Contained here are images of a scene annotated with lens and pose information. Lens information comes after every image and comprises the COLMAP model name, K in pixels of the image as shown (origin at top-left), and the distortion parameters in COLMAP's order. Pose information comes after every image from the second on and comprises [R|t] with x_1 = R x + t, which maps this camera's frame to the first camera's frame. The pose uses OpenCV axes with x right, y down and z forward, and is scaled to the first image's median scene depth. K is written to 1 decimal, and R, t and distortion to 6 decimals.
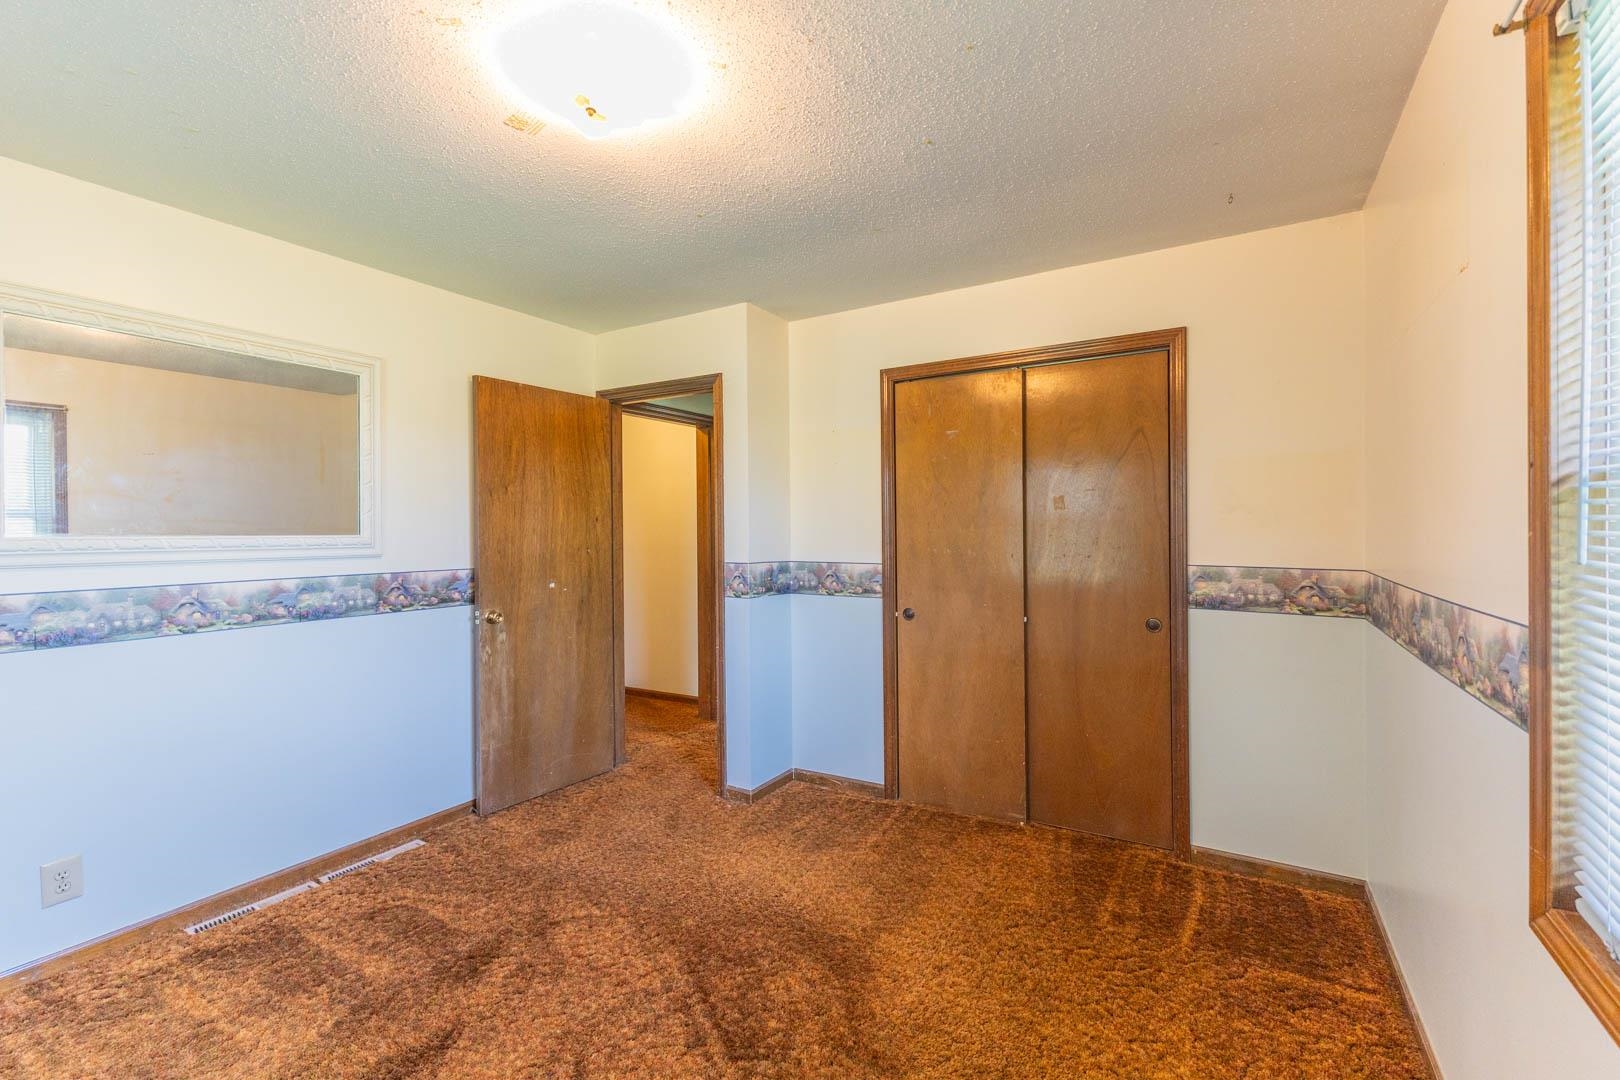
lens RADIAL K [[722.2, 0, 861.0], [0, 722.2, 543.9], [0, 0, 1]] dist [0.009977, -0.001577]
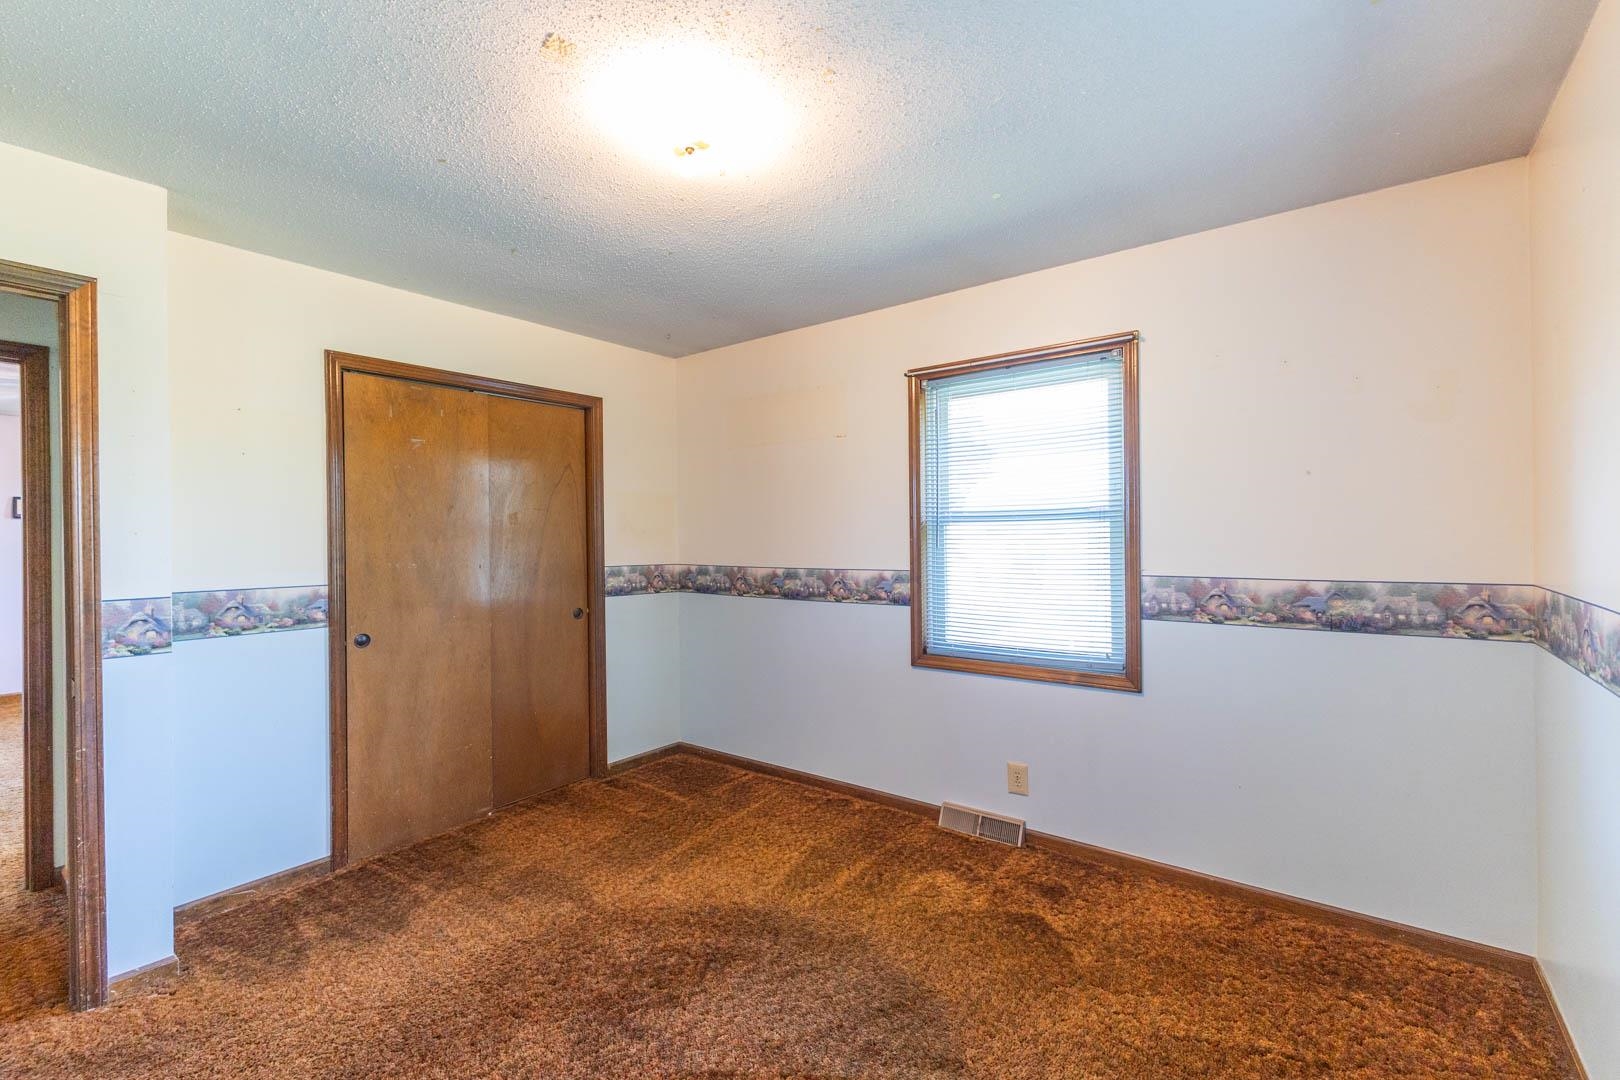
lens RADIAL K [[722.2, 0, 811.9], [0, 722.2, 536.5], [0, 0, 1]] dist [0.009977, -0.001577]
pose [[0.090351, 0.001748, 0.995908, -0.829184], [0.022956, 0.999729, -0.003837, -0.013112], [-0.995645, 0.023209, 0.090287, 0.420855]]
